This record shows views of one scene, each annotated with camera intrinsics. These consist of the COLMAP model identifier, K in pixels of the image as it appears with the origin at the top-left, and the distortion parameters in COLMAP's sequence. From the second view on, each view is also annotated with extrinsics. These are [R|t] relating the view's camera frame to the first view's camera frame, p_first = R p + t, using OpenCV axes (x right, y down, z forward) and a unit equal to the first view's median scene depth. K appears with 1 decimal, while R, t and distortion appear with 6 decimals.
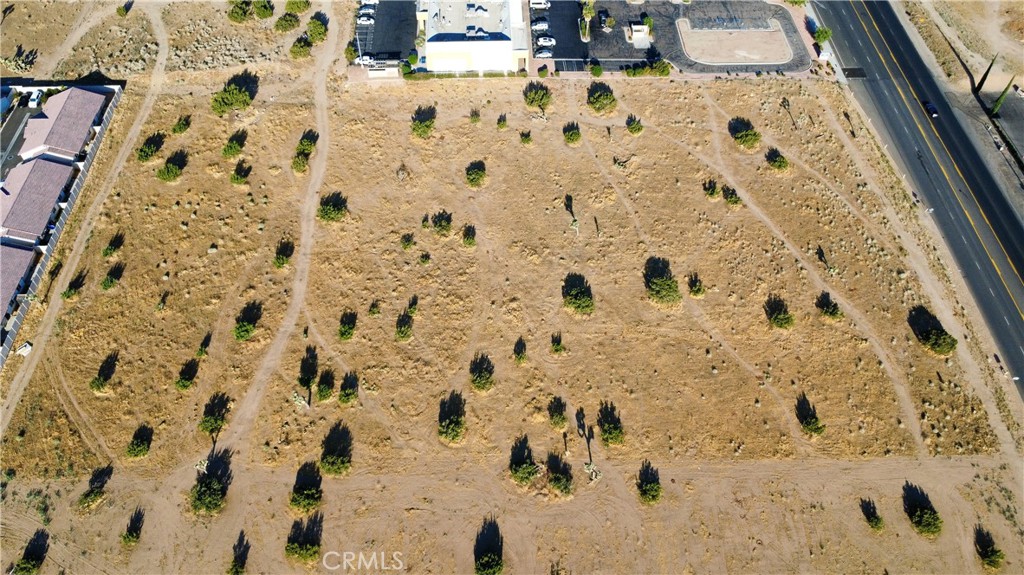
lens RADIAL K [[774.3, 0, 515.0], [0, 774.3, 291.8], [0, 0, 1]] dist [0.006533, -0.009775]
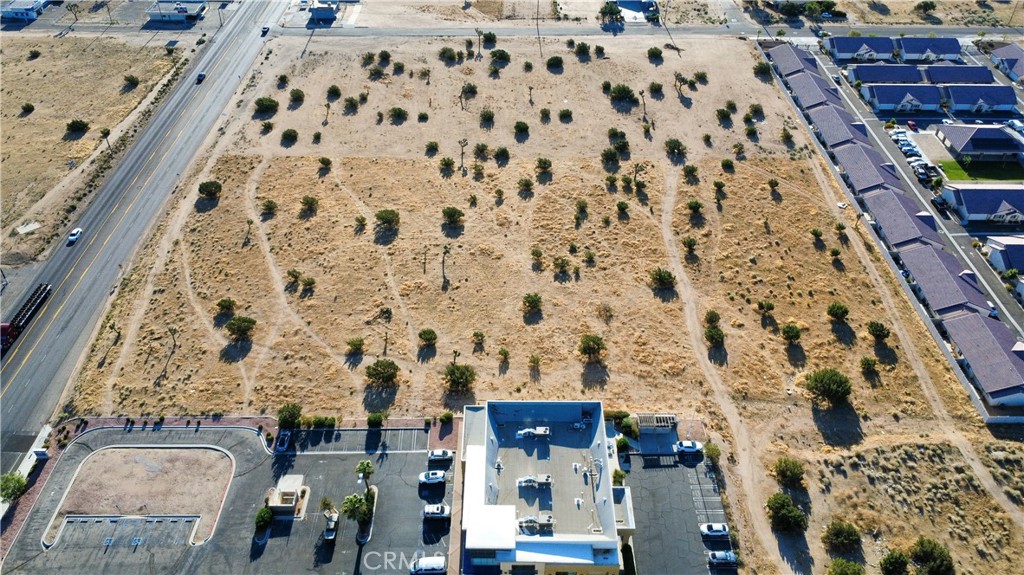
lens RADIAL K [[774.3, 0, 515.0], [0, 774.3, 291.8], [0, 0, 1]] dist [0.006533, -0.009775]
pose [[-0.999346, -0.031777, 0.017266, -0.047106], [0.018214, -0.029773, 0.999391, -1.225020], [-0.031243, 0.999051, 0.030332, 1.005784]]
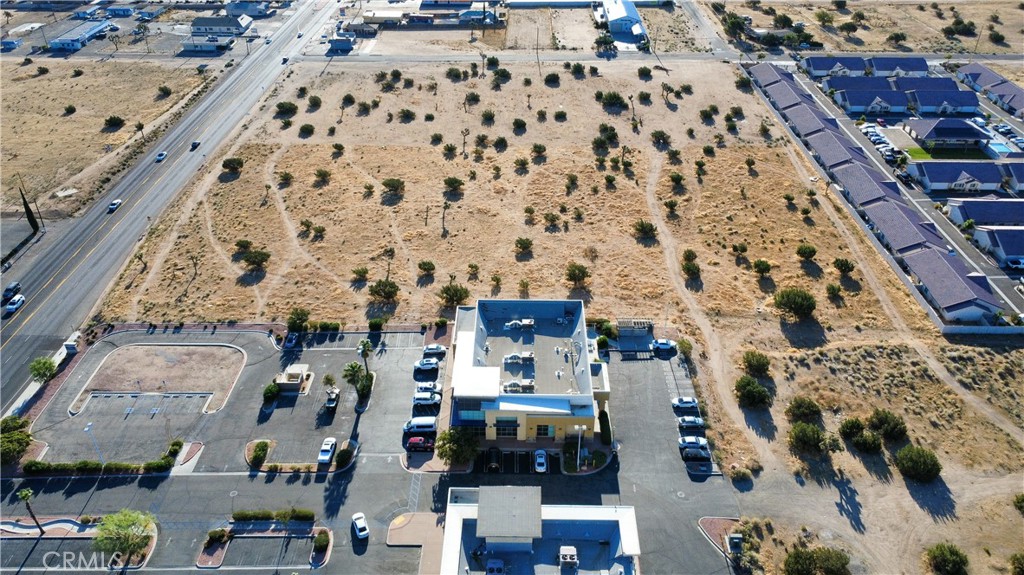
lens RADIAL K [[774.3, 0, 515.0], [0, 774.3, 291.8], [0, 0, 1]] dist [0.006533, -0.009775]
pose [[-0.998836, -0.032341, 0.035780, -0.083505], [0.032772, 0.089202, 0.995474, -1.307561], [-0.035386, 0.995488, -0.088038, 1.225138]]
